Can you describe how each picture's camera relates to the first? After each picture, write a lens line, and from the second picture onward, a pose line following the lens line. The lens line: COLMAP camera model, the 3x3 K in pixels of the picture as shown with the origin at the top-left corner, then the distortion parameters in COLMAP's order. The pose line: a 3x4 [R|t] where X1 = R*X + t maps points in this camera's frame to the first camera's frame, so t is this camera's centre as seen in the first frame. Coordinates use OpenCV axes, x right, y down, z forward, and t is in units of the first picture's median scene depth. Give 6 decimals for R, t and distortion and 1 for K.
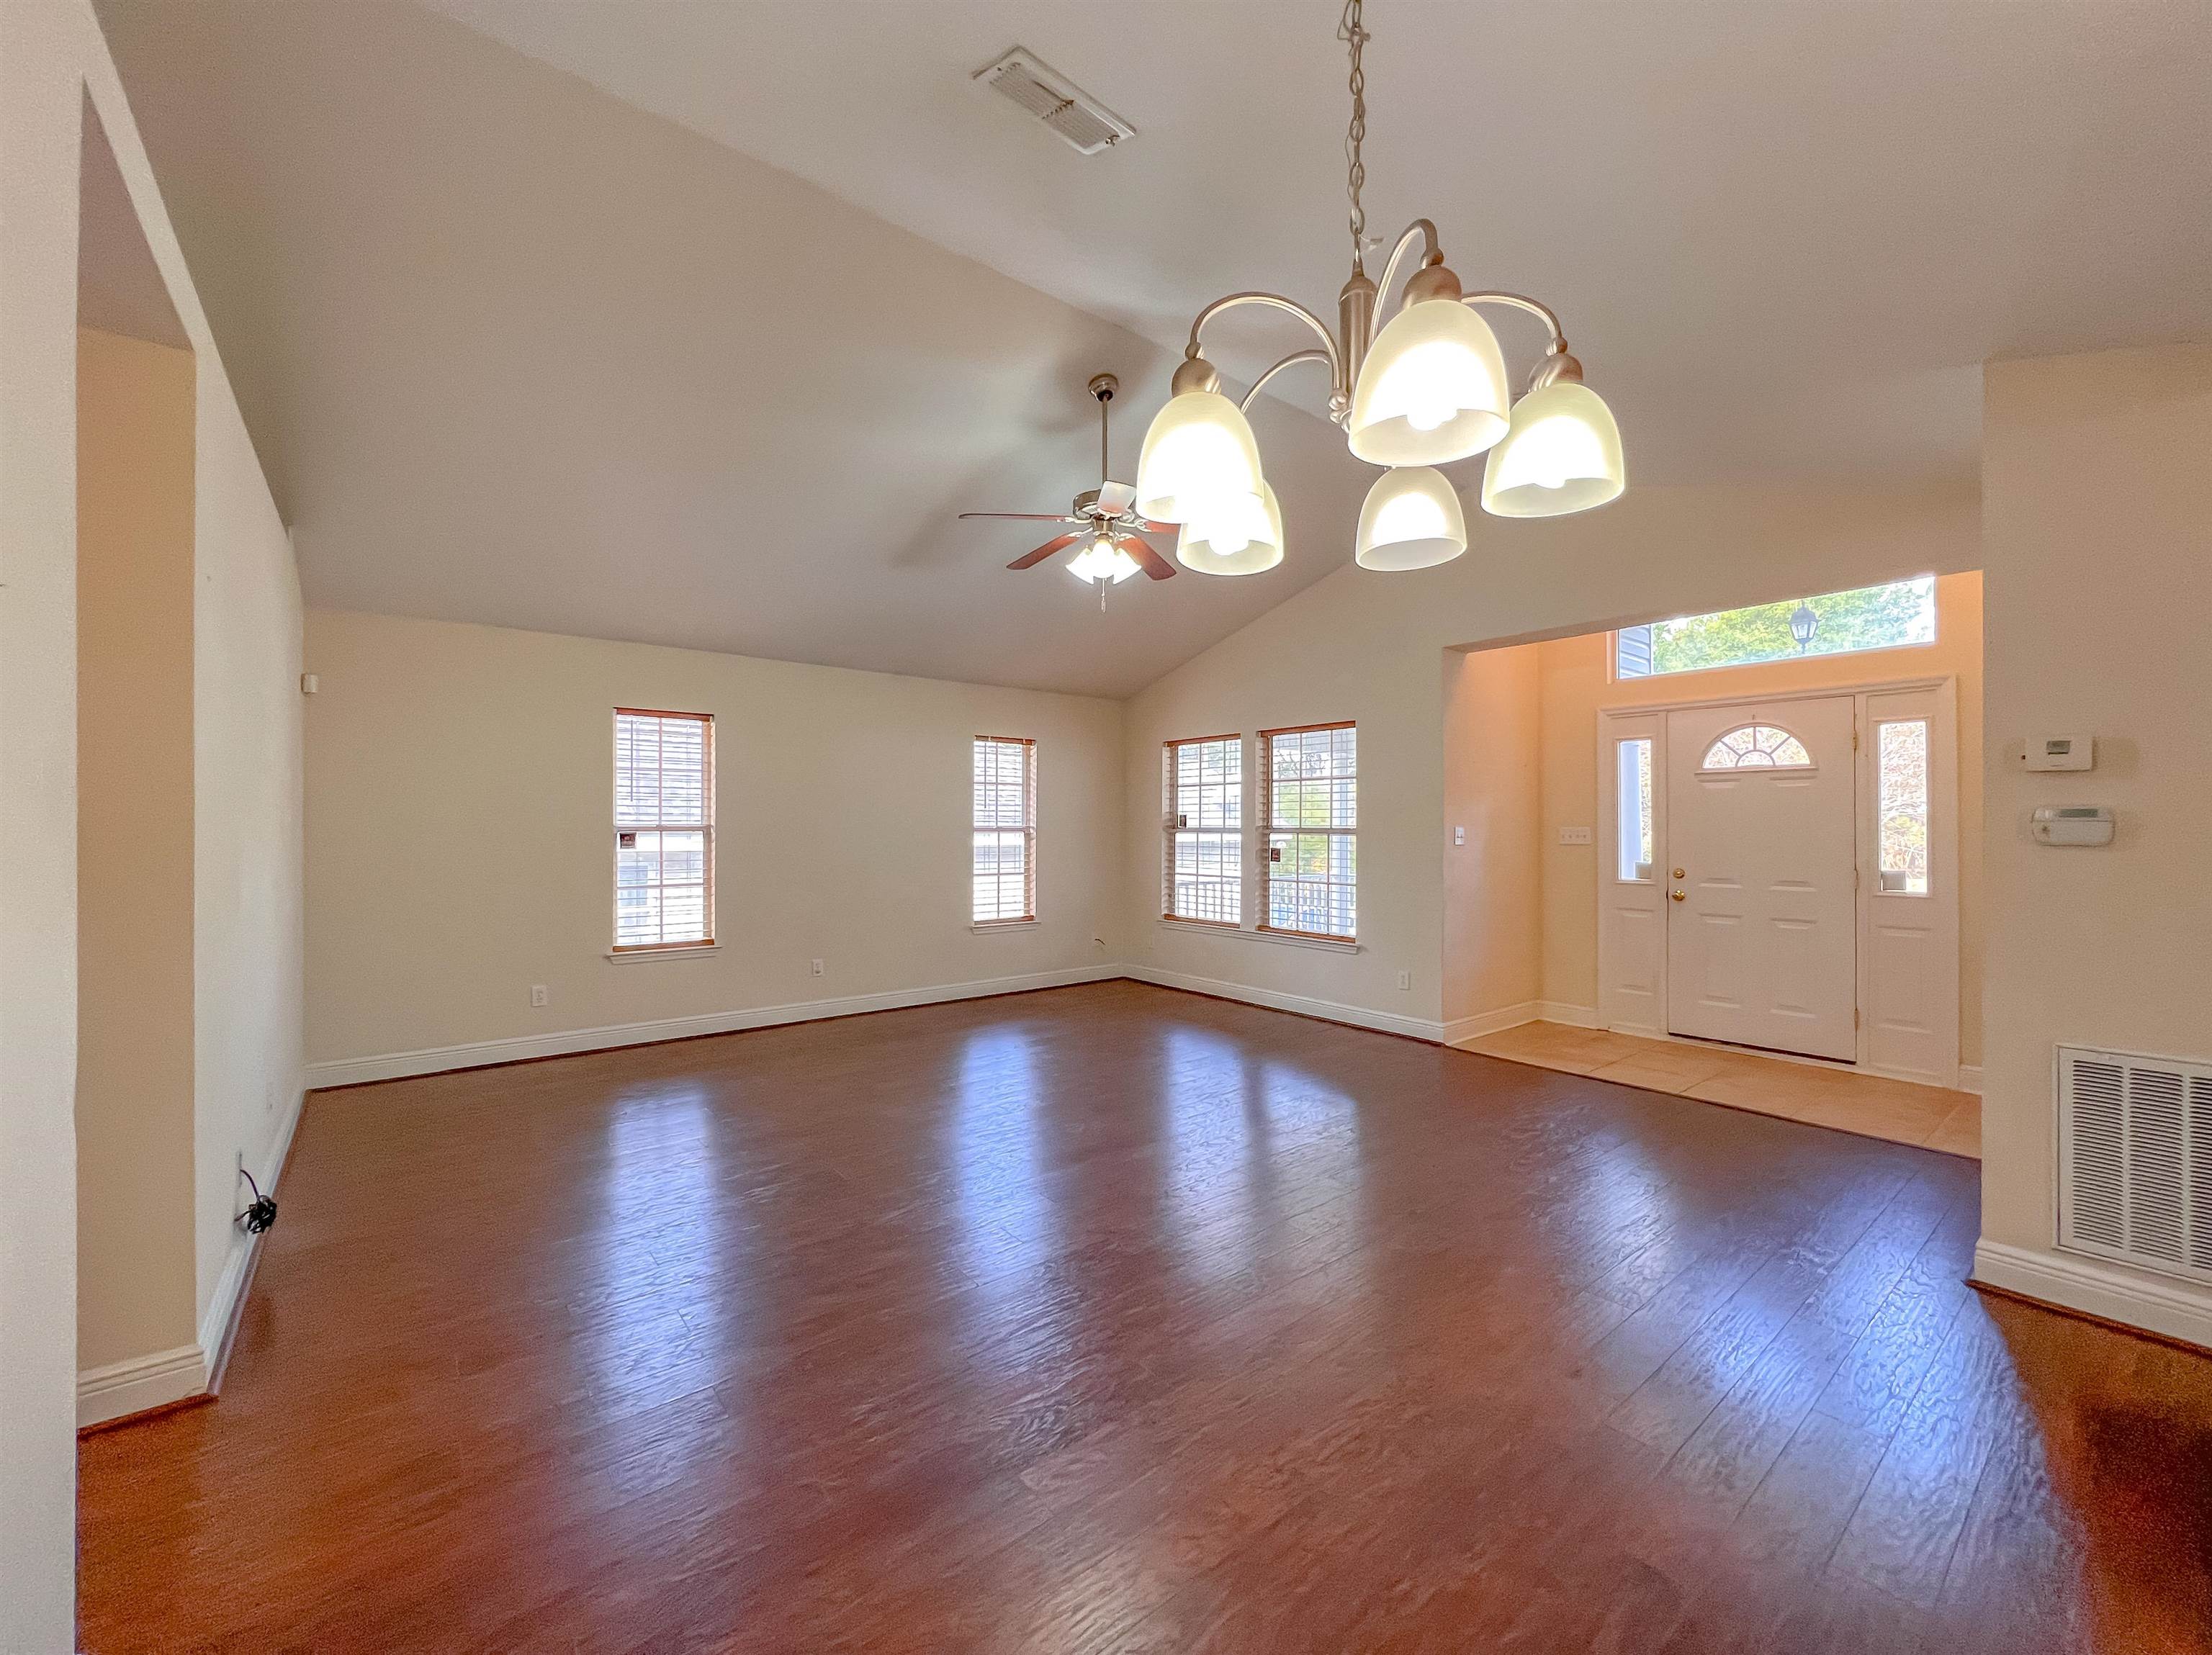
lens RADIAL K [[875.4, 0, 1100.6], [0, 875.4, 842.2], [0, 0, 1]] dist [0.001081, 0.000052]
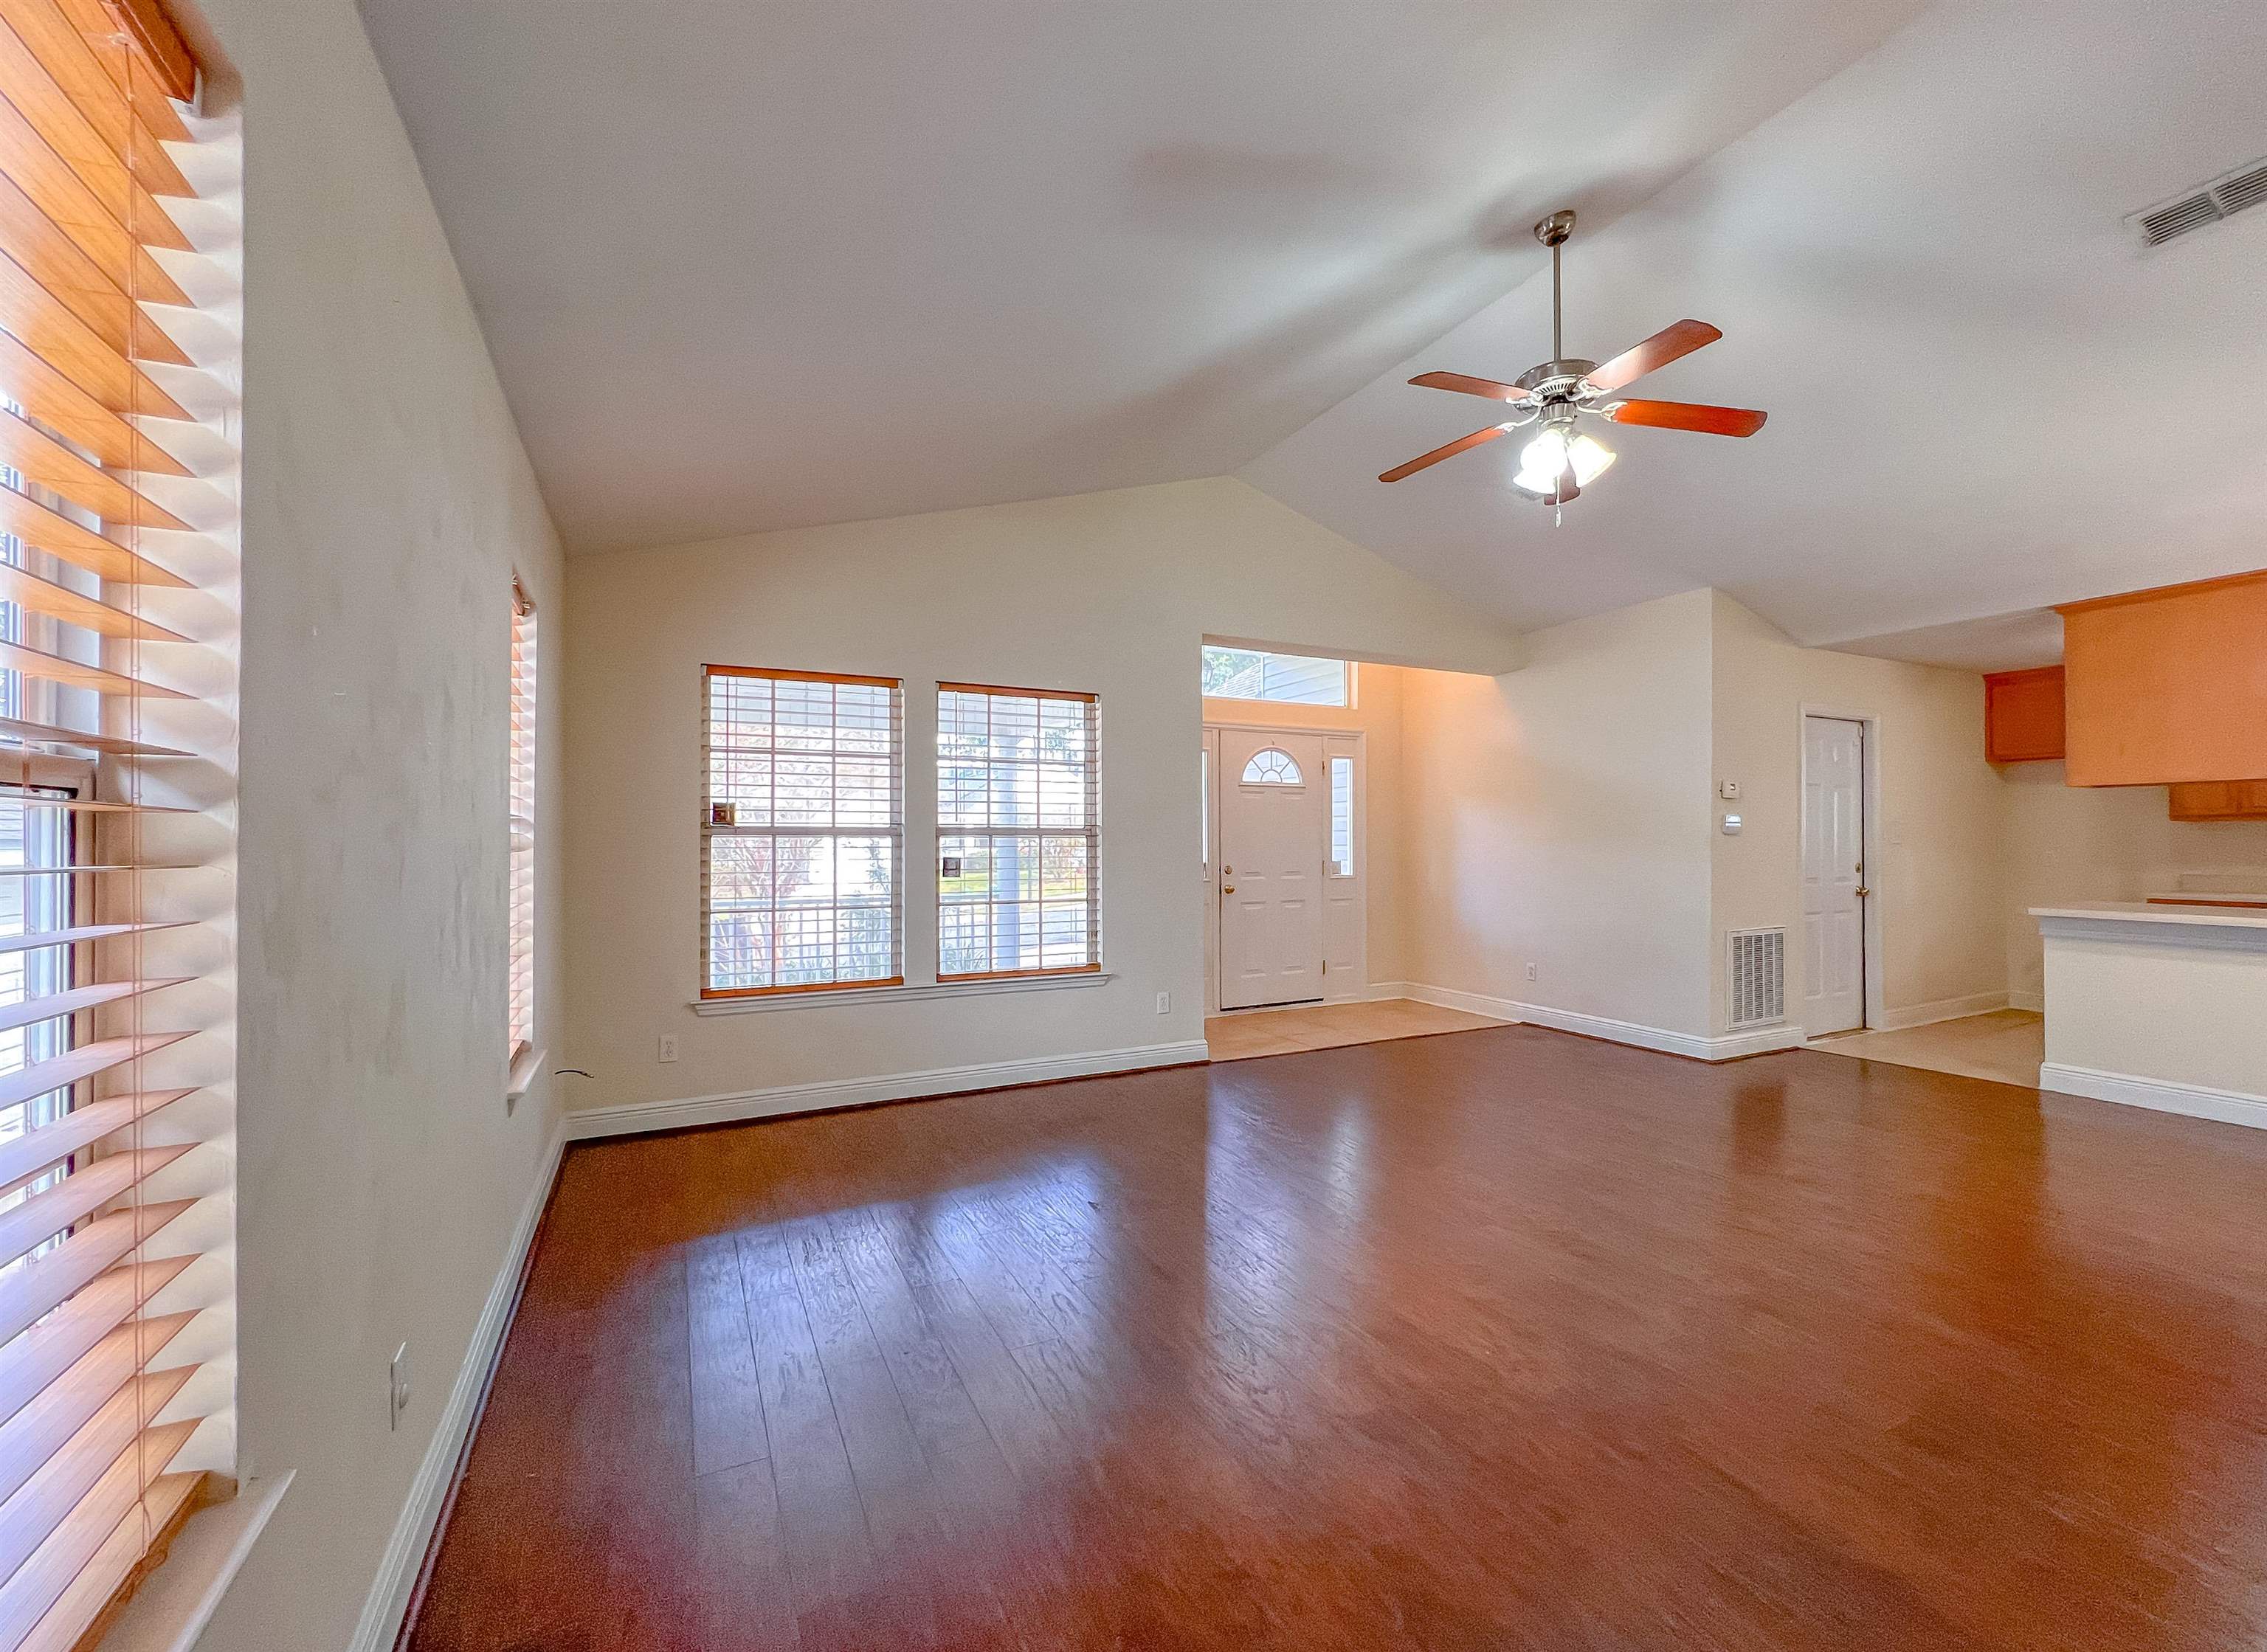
lens RADIAL K [[964.0, 0, 1171.0], [0, 964.0, 837.7], [0, 0, 1]] dist [-0.000377, -0.000049]
pose [[0.190108, 0.001464, 0.981762, -0.509931], [0.018810, 0.999810, -0.005133, -0.001498], [-0.981583, 0.019443, 0.190045, 0.688970]]
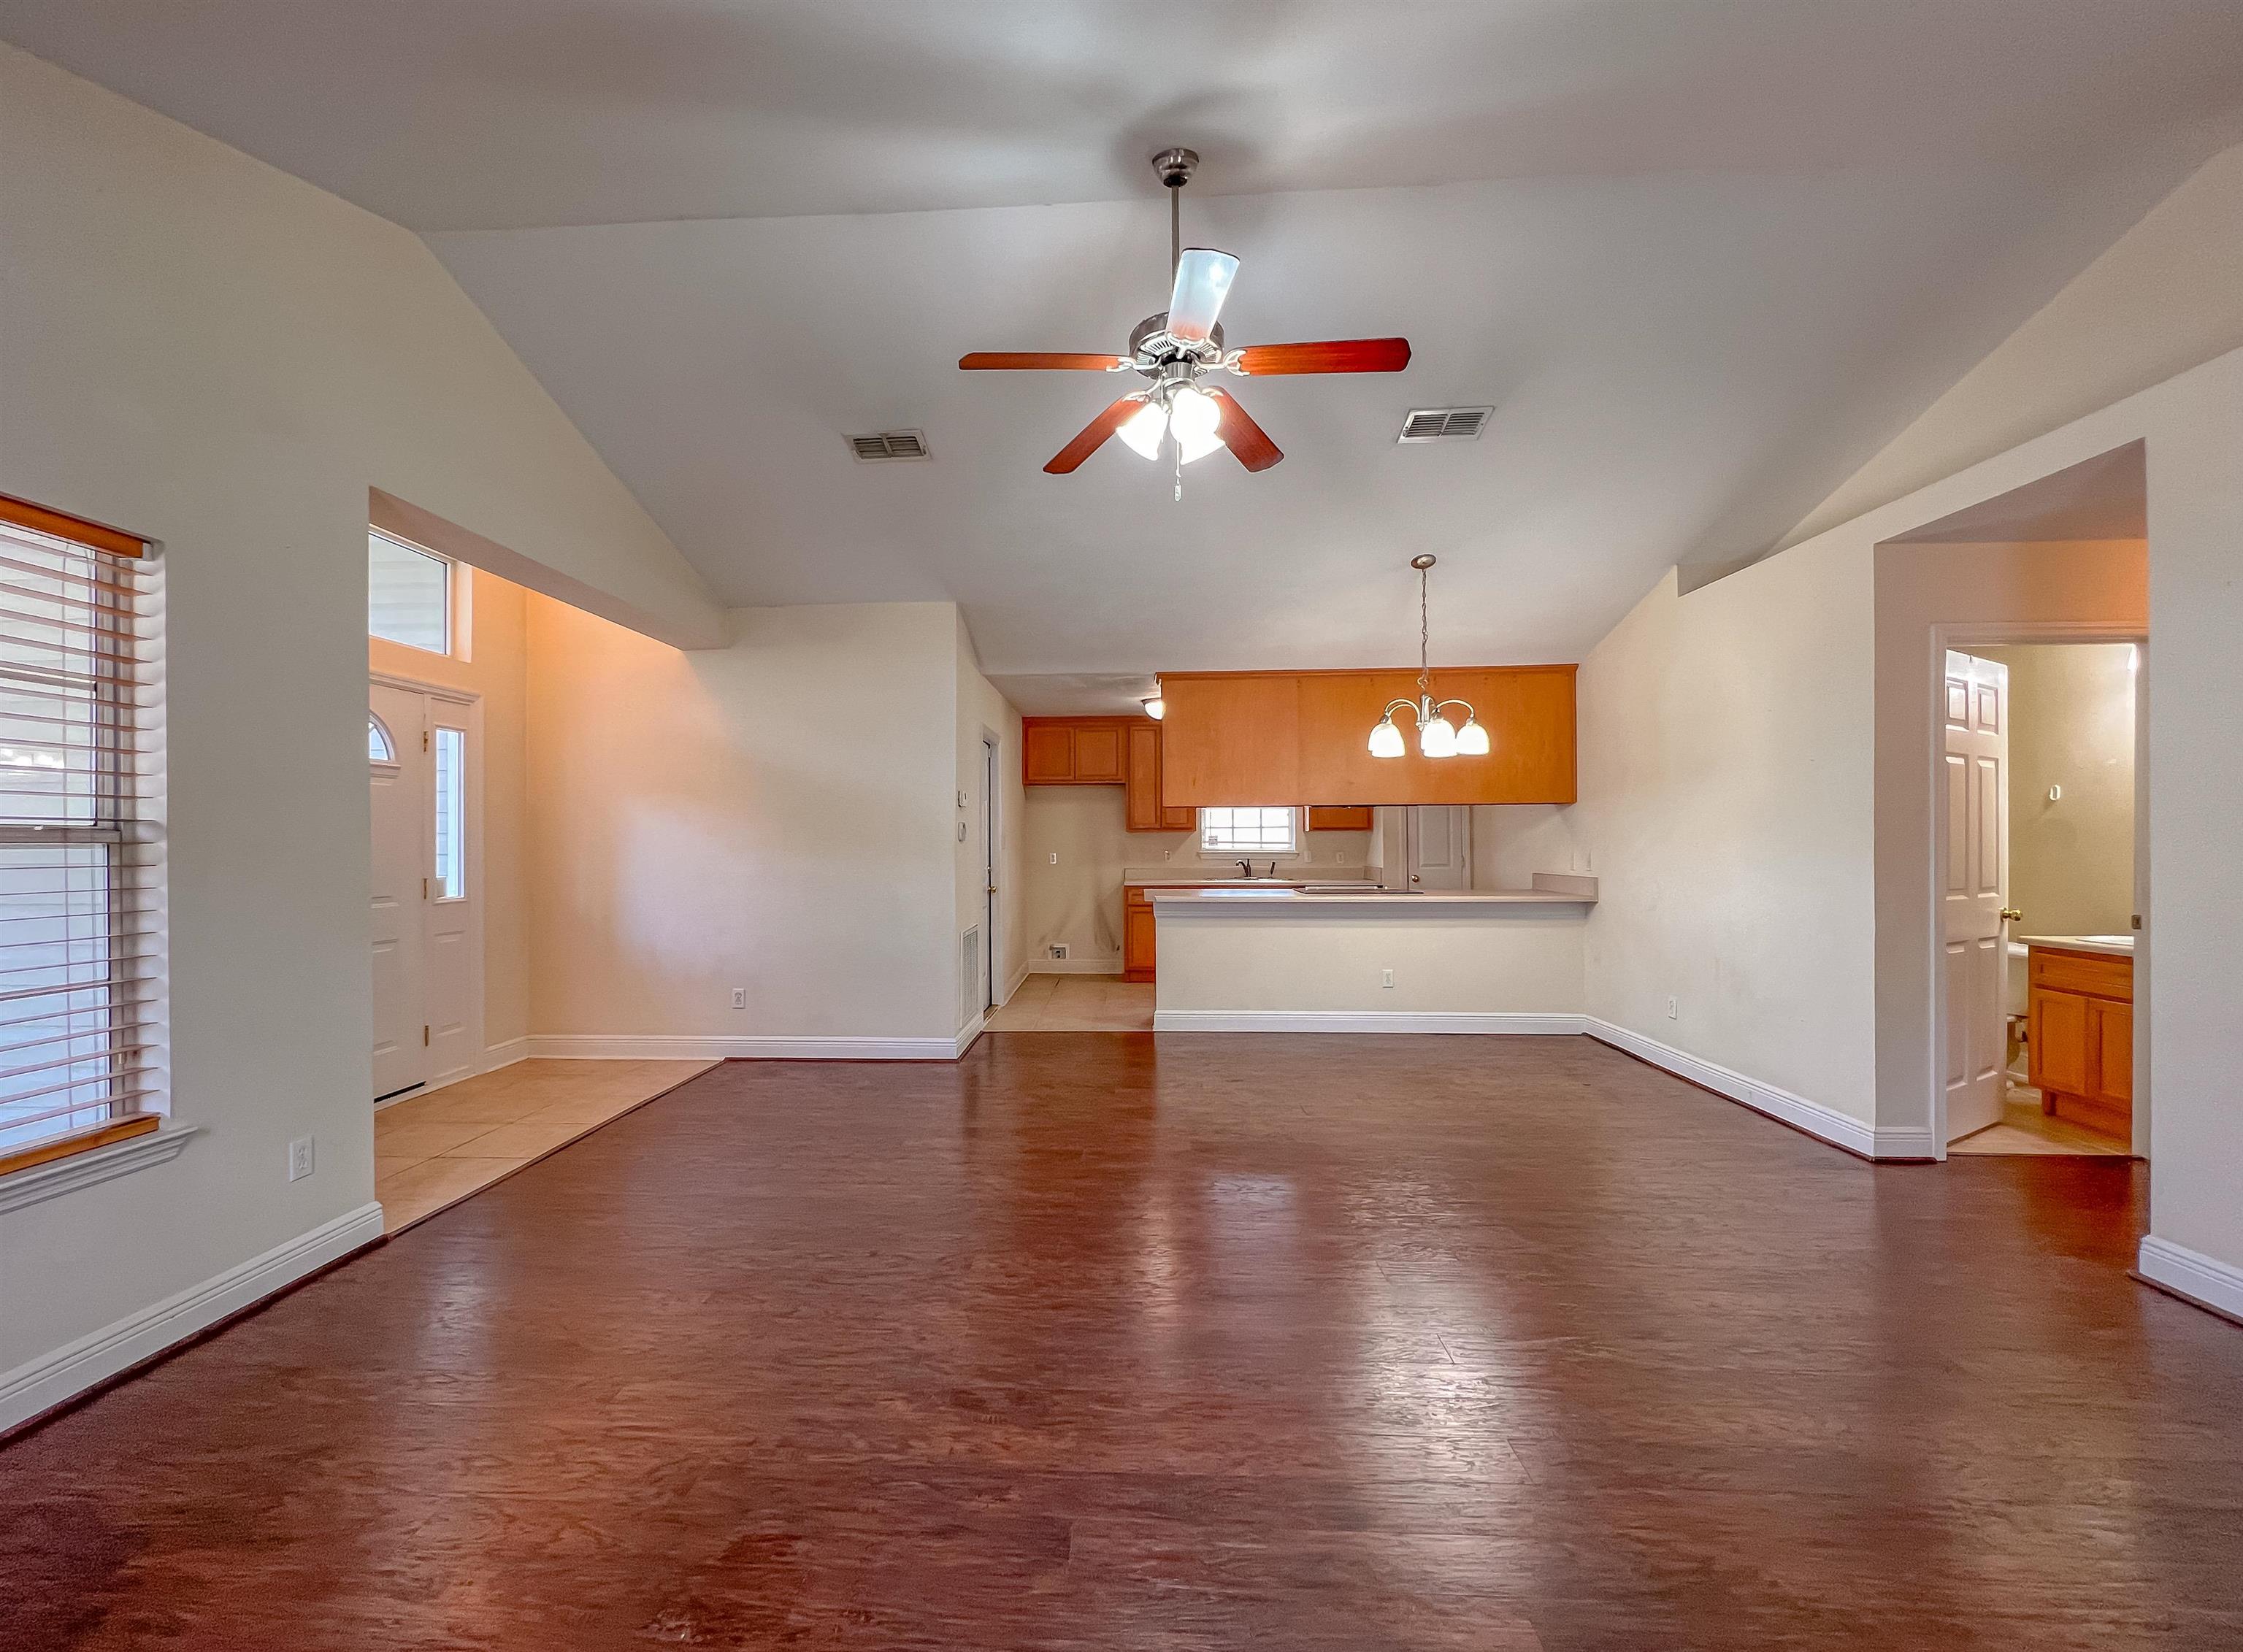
lens RADIAL K [[931.6, 0, 1086.9], [0, 931.6, 840.4], [0, 0, 1]] dist [0.001863, 0.000353]
pose [[-0.747532, 0.001956, 0.664223, -0.248813], [0.014323, 0.999811, 0.013175, -0.009026], [-0.664072, 0.019362, -0.747418, 0.930410]]
